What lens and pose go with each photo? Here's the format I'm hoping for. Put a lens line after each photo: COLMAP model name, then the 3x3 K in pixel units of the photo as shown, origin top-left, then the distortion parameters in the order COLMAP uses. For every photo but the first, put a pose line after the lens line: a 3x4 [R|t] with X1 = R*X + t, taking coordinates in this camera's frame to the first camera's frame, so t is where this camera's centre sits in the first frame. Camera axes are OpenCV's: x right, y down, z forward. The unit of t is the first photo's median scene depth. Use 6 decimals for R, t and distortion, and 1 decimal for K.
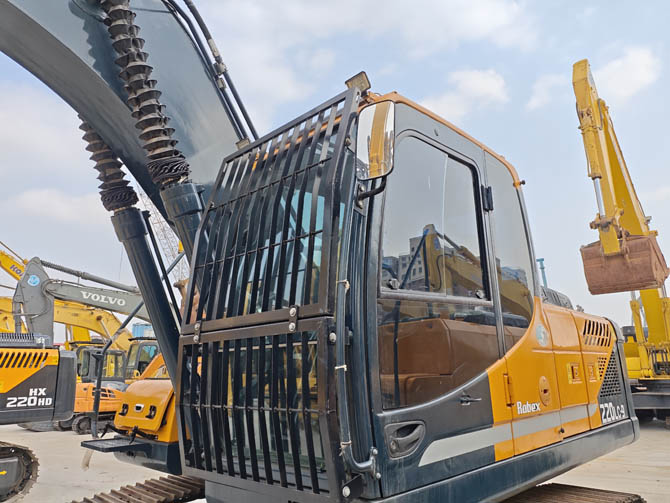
lens RADIAL K [[497.6, 0, 335.2], [0, 497.6, 245.0], [0, 0, 1]] dist [-0.006602, -0.001360]
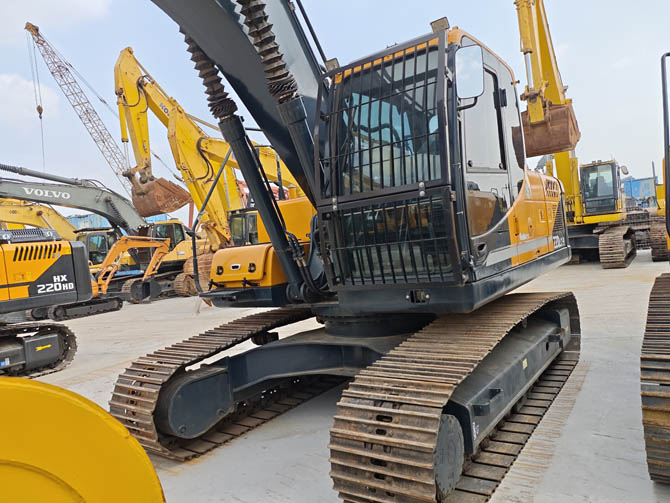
lens RADIAL K [[486.2, 0, 335.0], [0, 486.2, 251.5], [0, 0, 1]] dist [-0.004588, -0.003742]
pose [[0.986285, -0.088635, 0.139234, -0.134615], [0.049338, 0.963328, 0.263753, -0.020090], [-0.157506, -0.253266, 0.954489, -0.124621]]
